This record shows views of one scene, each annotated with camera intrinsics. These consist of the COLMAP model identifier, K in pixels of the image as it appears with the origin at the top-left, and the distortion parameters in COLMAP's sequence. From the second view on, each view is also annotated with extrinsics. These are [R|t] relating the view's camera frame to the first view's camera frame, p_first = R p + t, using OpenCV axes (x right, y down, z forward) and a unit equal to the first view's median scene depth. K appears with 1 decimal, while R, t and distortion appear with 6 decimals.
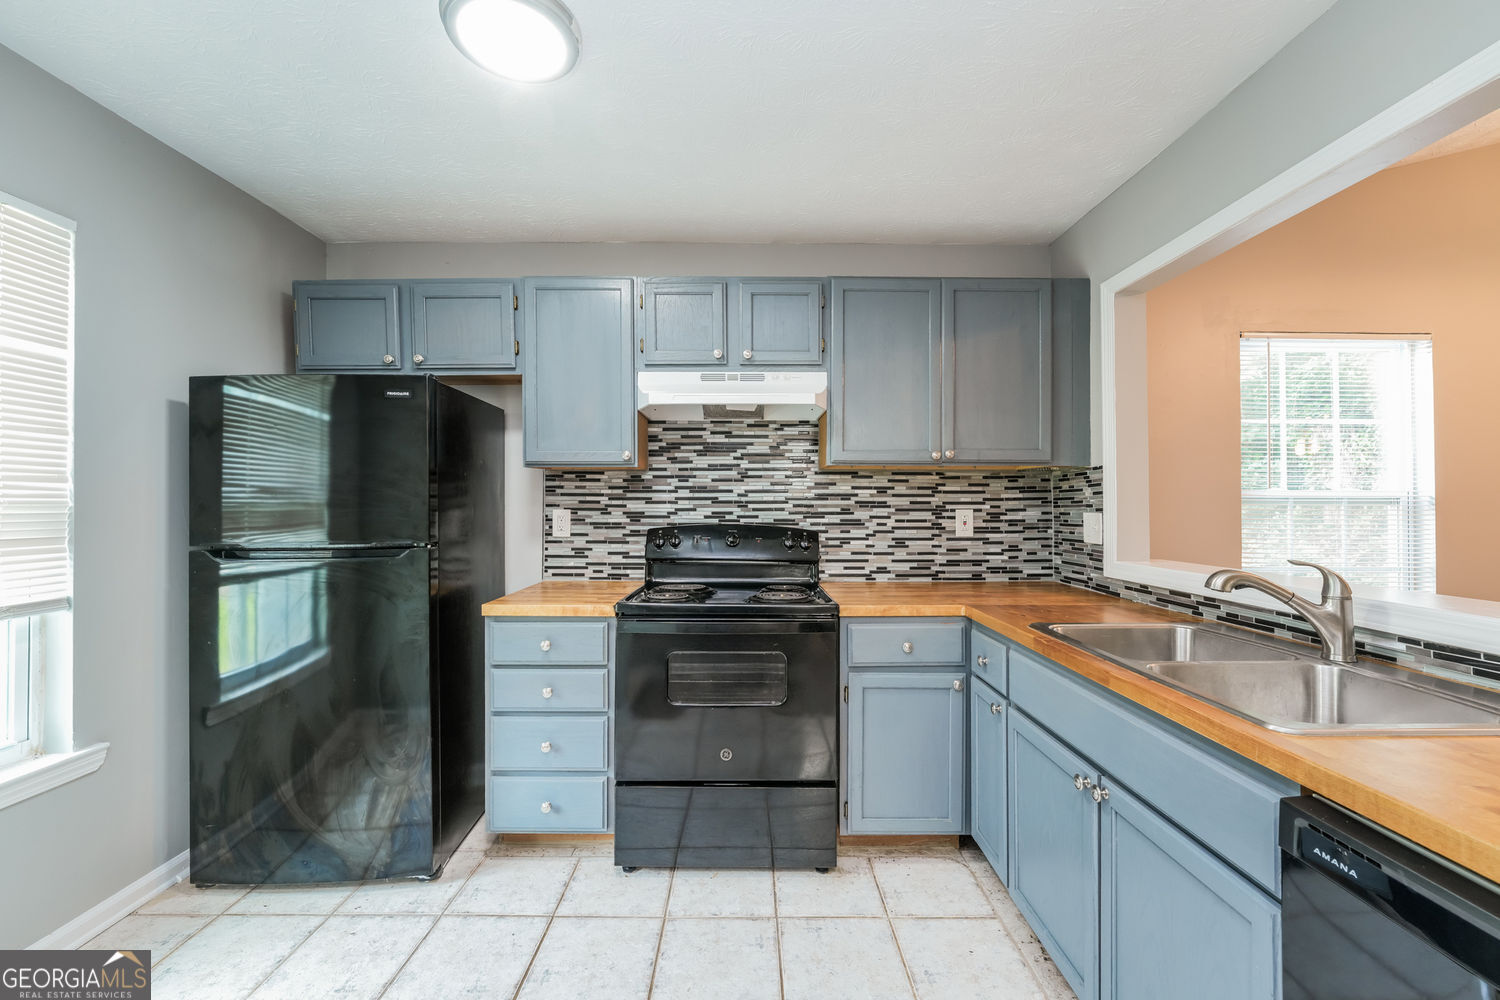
lens RADIAL K [[600.9, 0, 745.8], [0, 600.9, 500.0], [0, 0, 1]] dist [-0.018581, 0.001202]
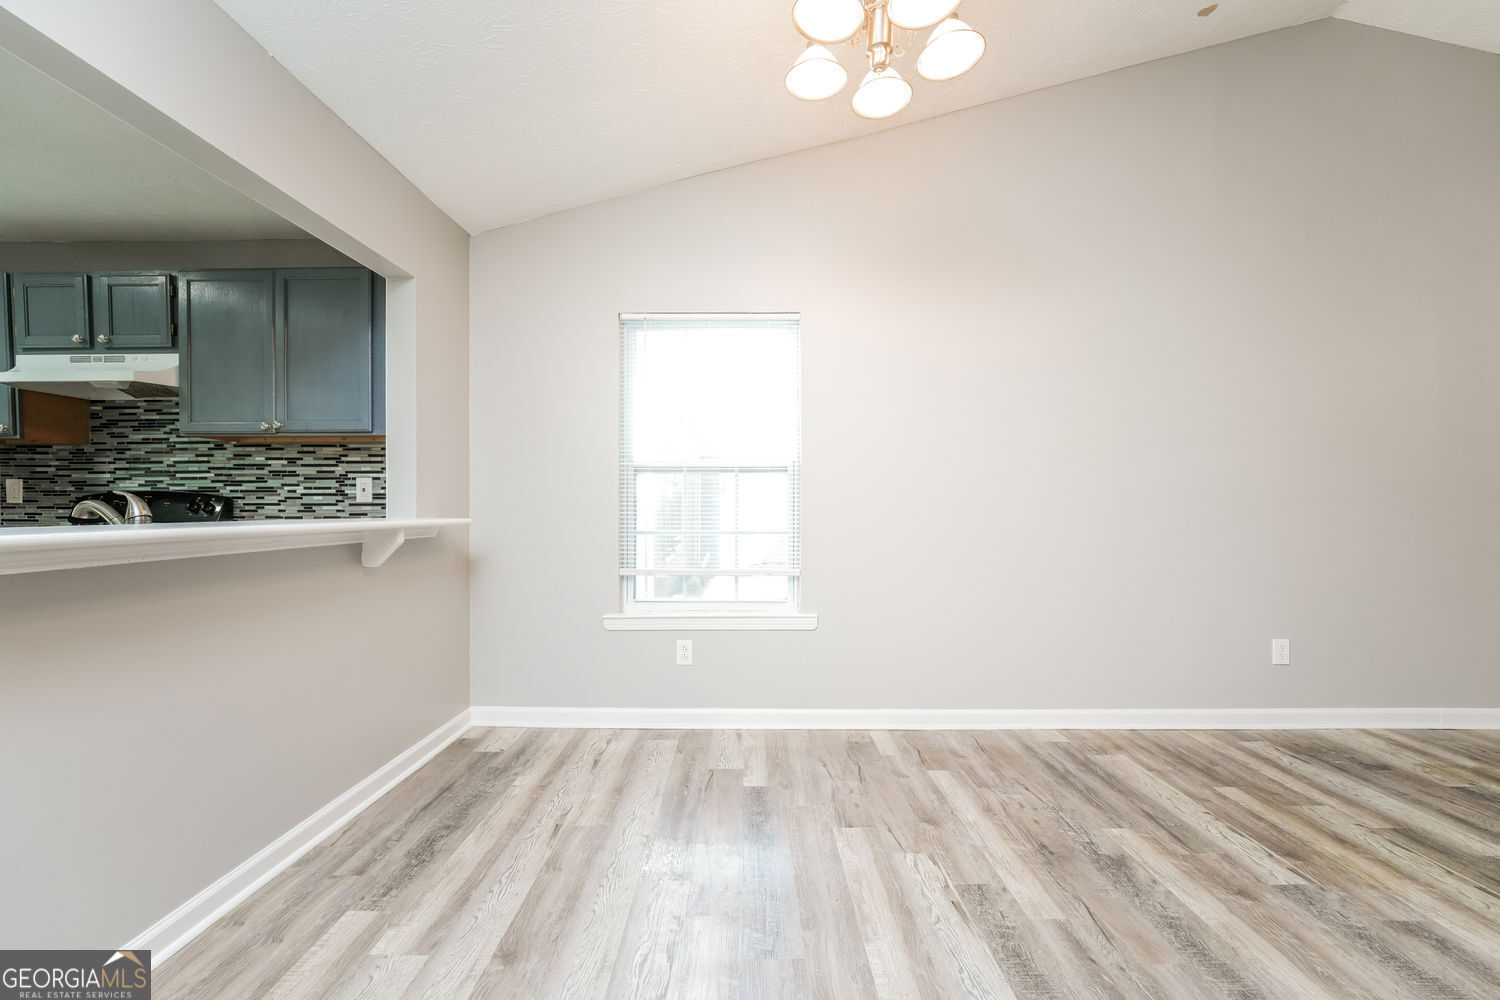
lens RADIAL K [[600.9, 0, 755.0], [0, 600.9, 504.7], [0, 0, 1]] dist [-0.018581, 0.001202]
pose [[0.999979, -0.002202, -0.006104, 1.093726], [0.002203, 0.999998, 0.000135, 0.067145], [0.006103, -0.000149, 0.999981, -0.098969]]
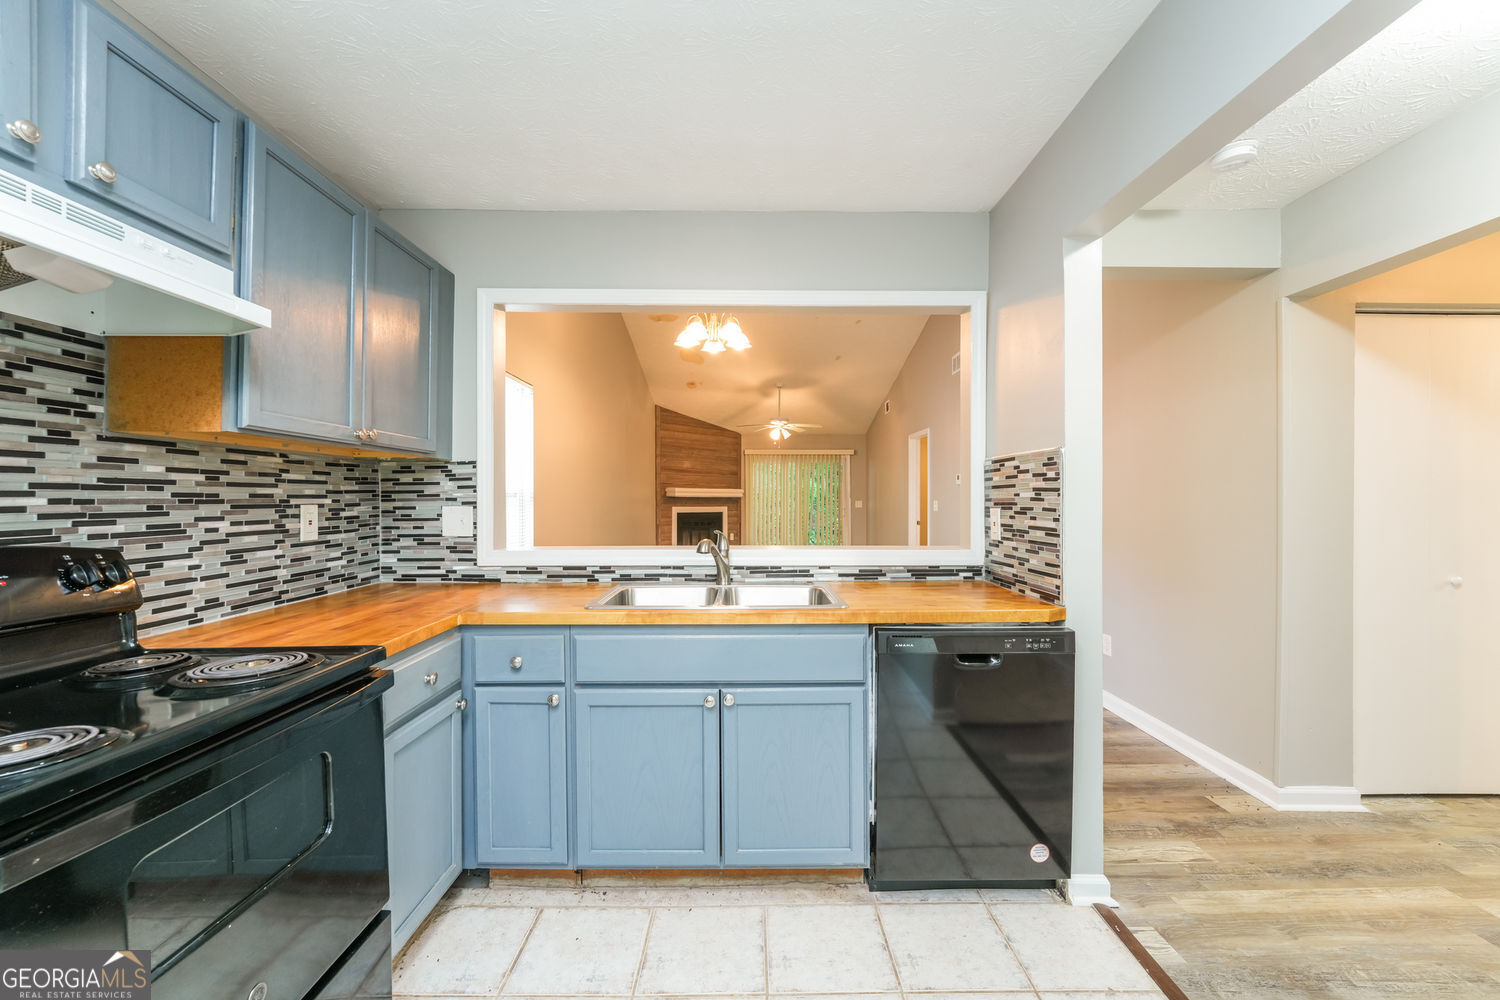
lens RADIAL K [[600.9, 0, 758.2], [0, 600.9, 500.3], [0, 0, 1]] dist [-0.018581, 0.001202]
pose [[-0.011857, -0.004599, 0.999919, -0.395612], [-0.006489, 0.999969, 0.004522, 0.002991], [-0.999909, -0.006435, -0.011886, 0.439720]]
